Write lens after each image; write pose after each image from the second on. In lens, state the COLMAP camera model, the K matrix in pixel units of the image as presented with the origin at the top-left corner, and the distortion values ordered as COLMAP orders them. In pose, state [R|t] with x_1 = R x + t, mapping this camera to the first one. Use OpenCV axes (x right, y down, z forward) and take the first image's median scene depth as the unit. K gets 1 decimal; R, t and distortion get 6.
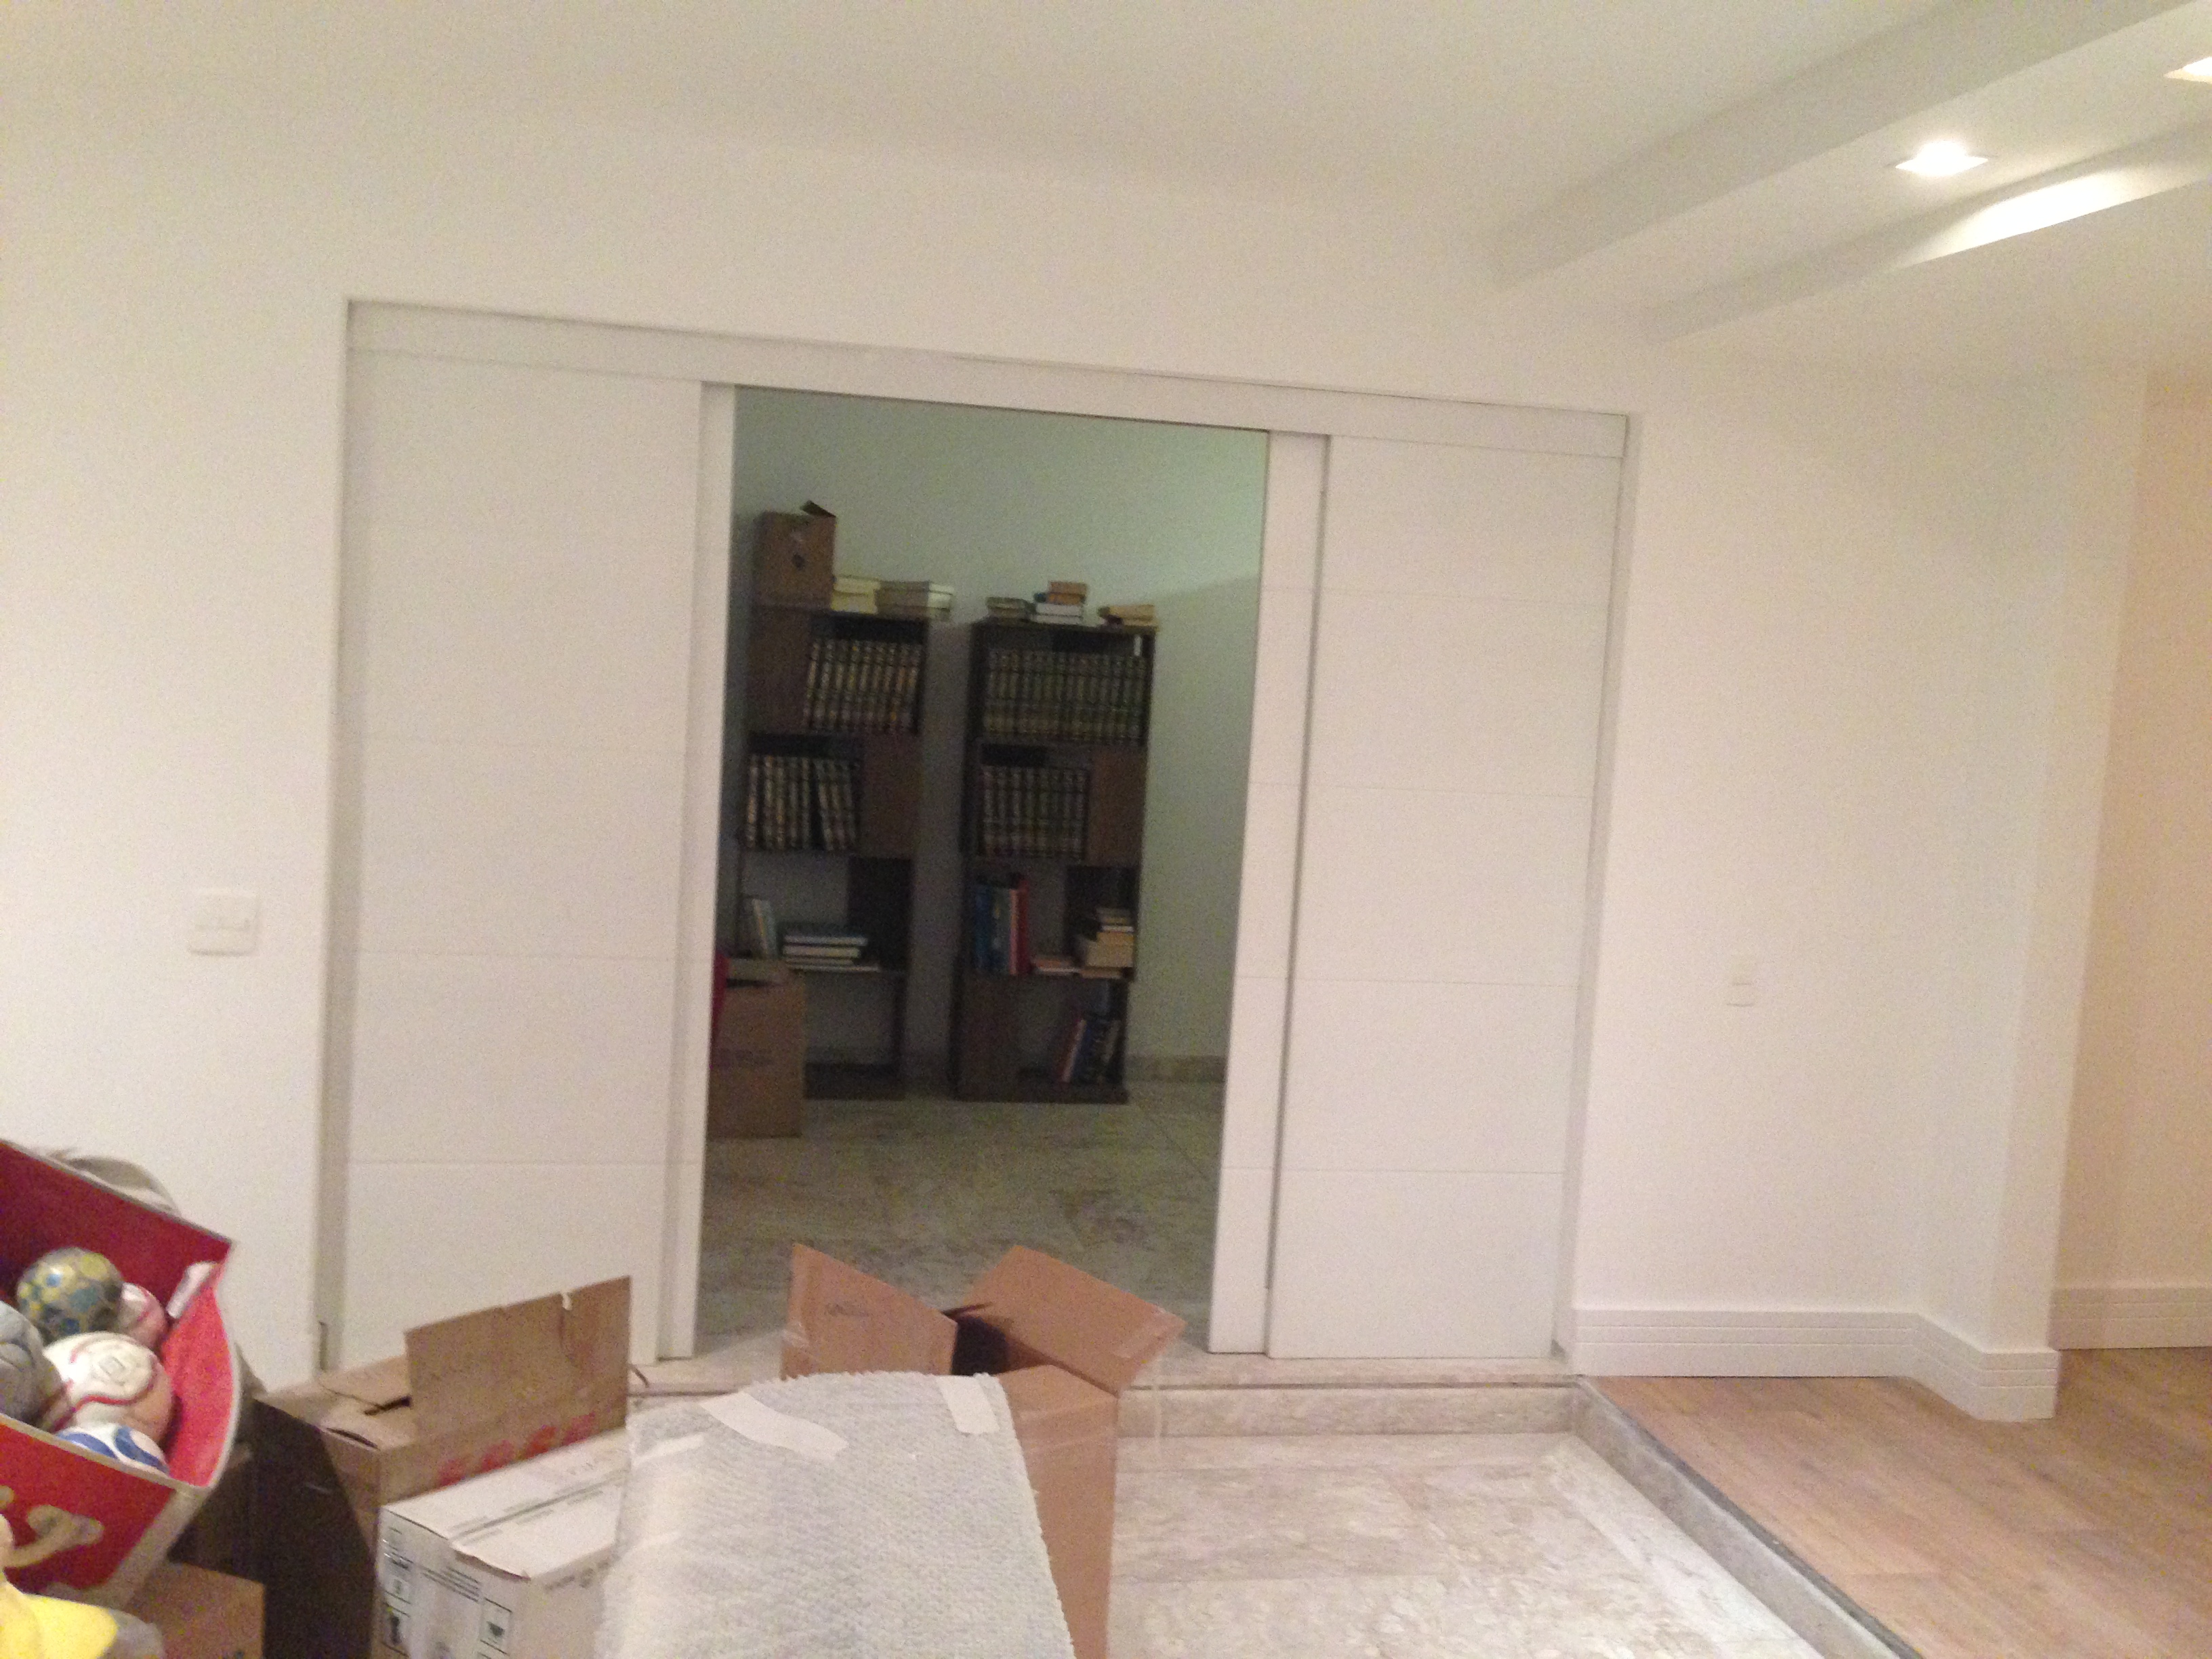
lens RADIAL K [[2016.7, 0, 1110.5], [0, 2016.7, 826.6], [0, 0, 1]] dist [0.108291, -0.196485]
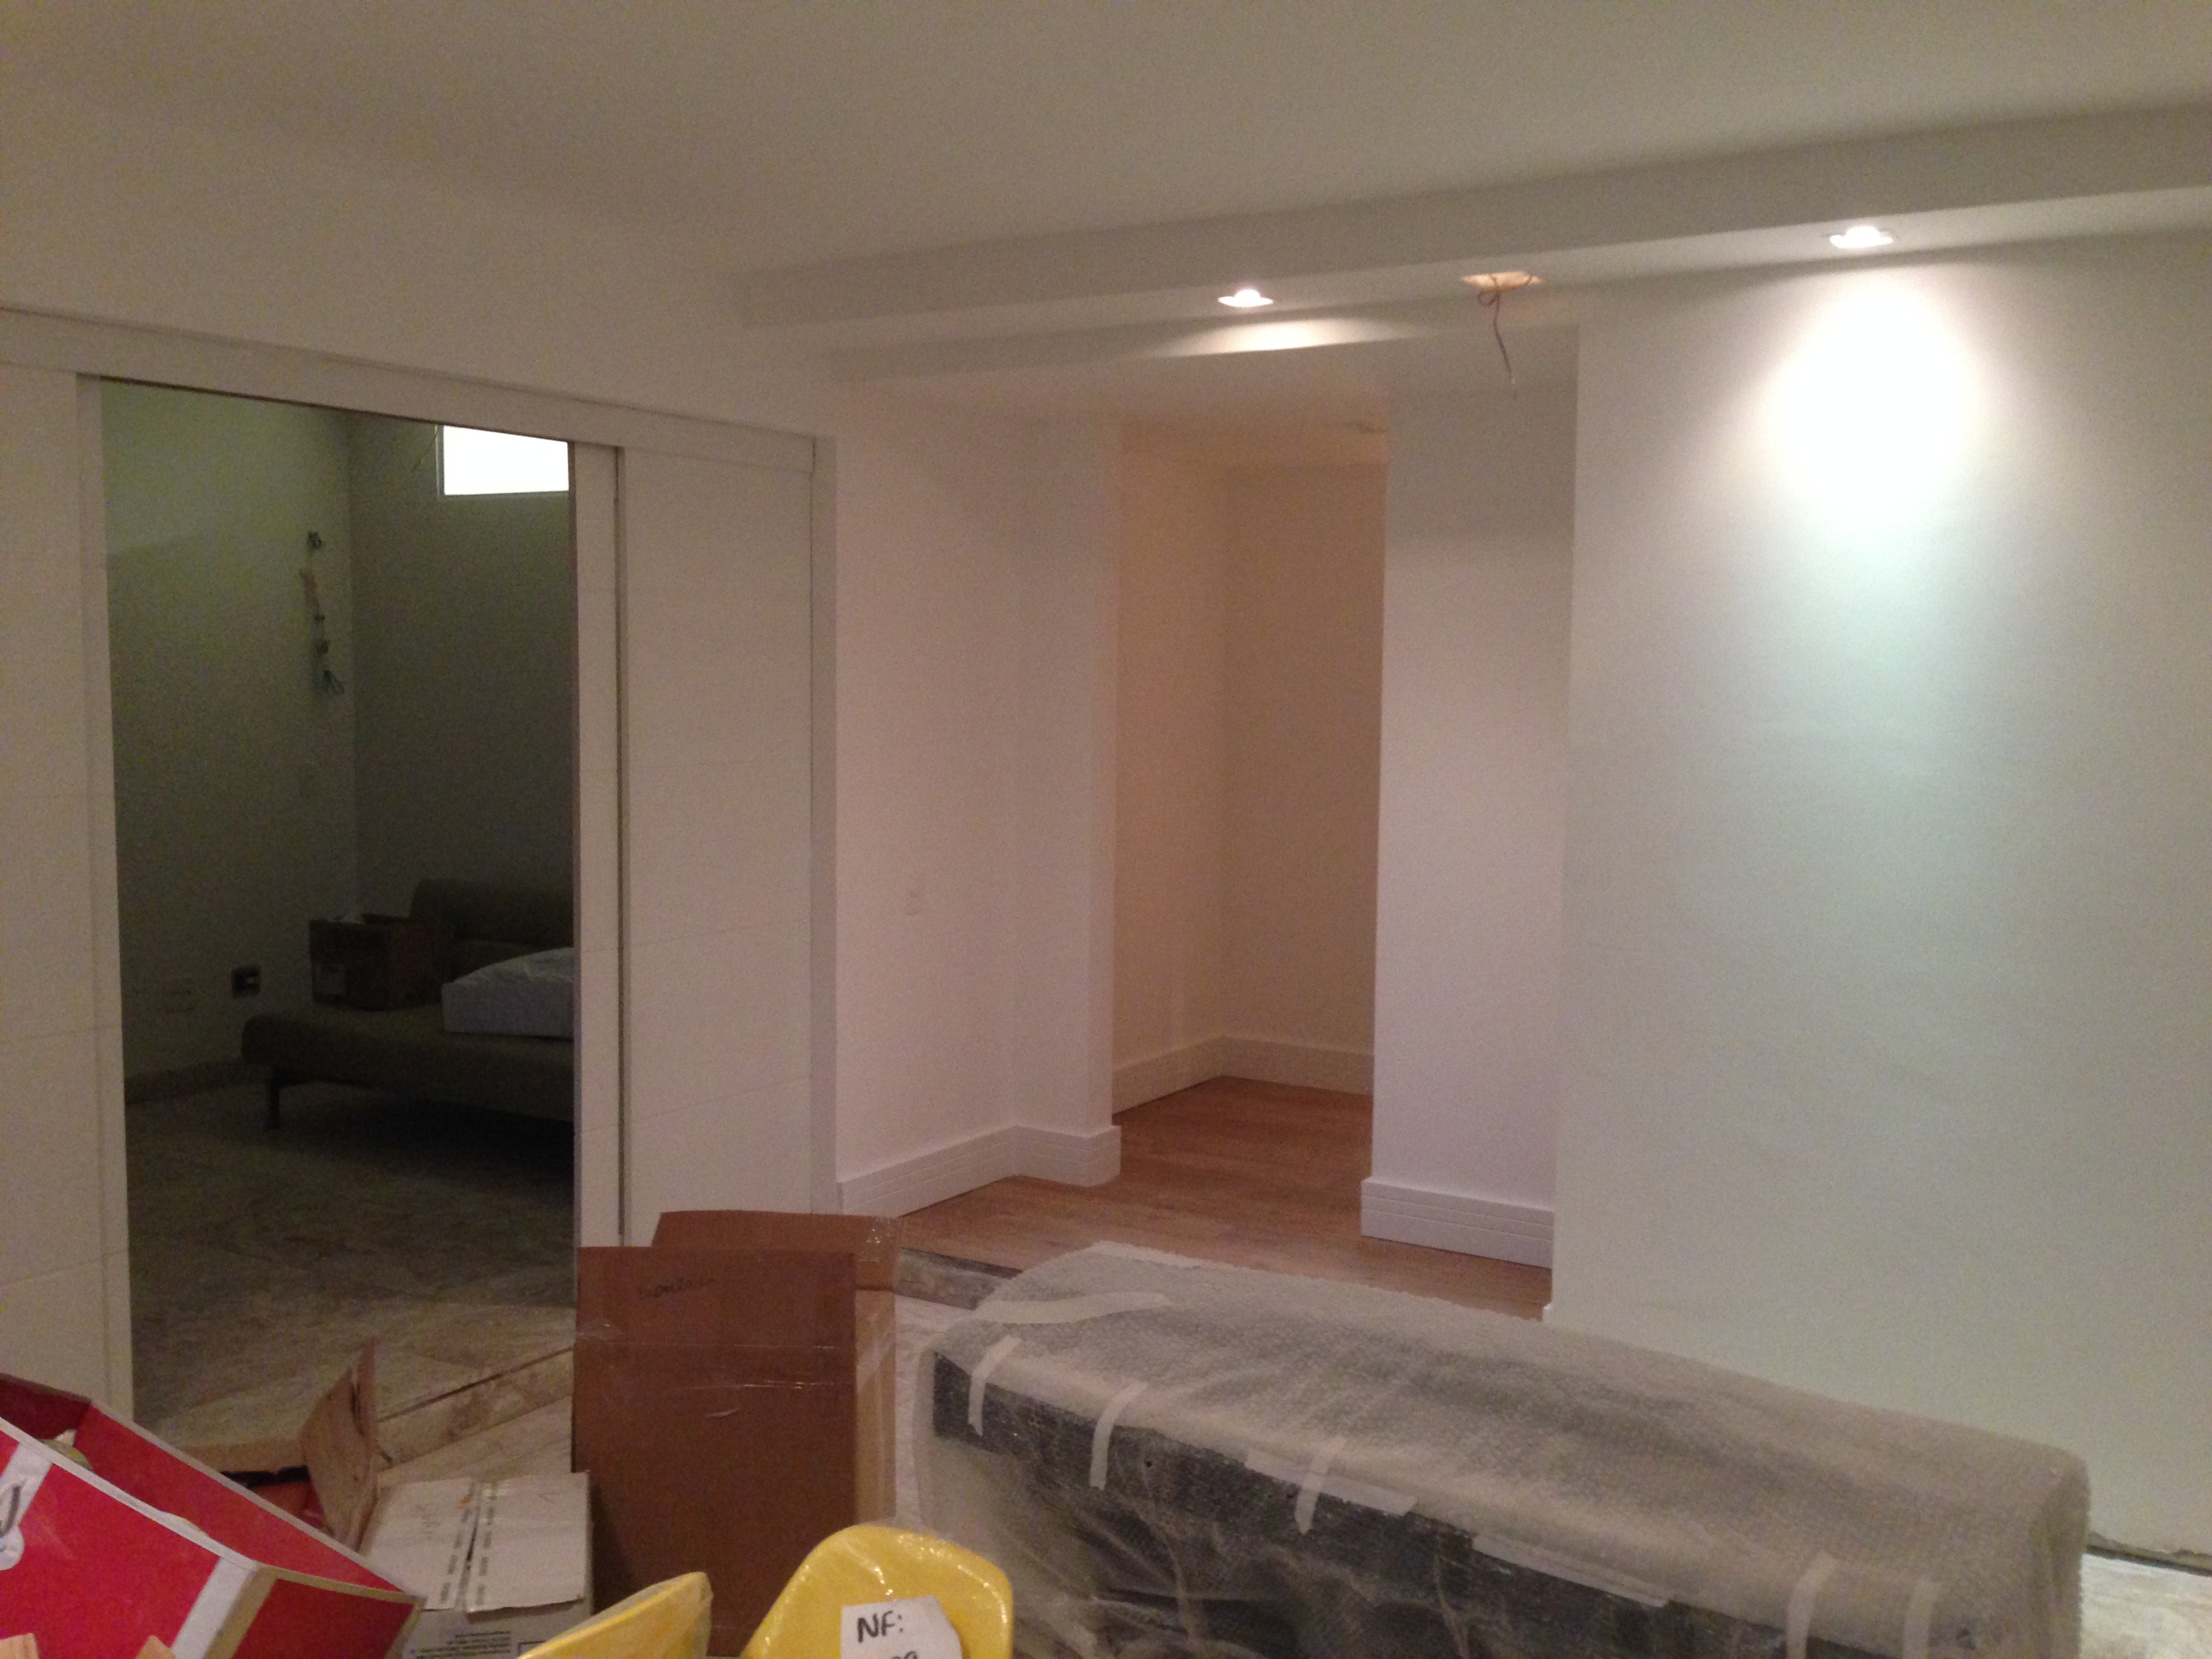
lens RADIAL K [[2017.1, 0, 1088.0], [0, 2017.1, 852.2], [0, 0, 1]] dist [0.133406, -0.211734]
pose [[0.678829, -0.118510, 0.724670, -0.521501], [0.085666, 0.992933, 0.082134, -0.043924], [-0.729282, 0.006325, 0.684184, 0.067574]]
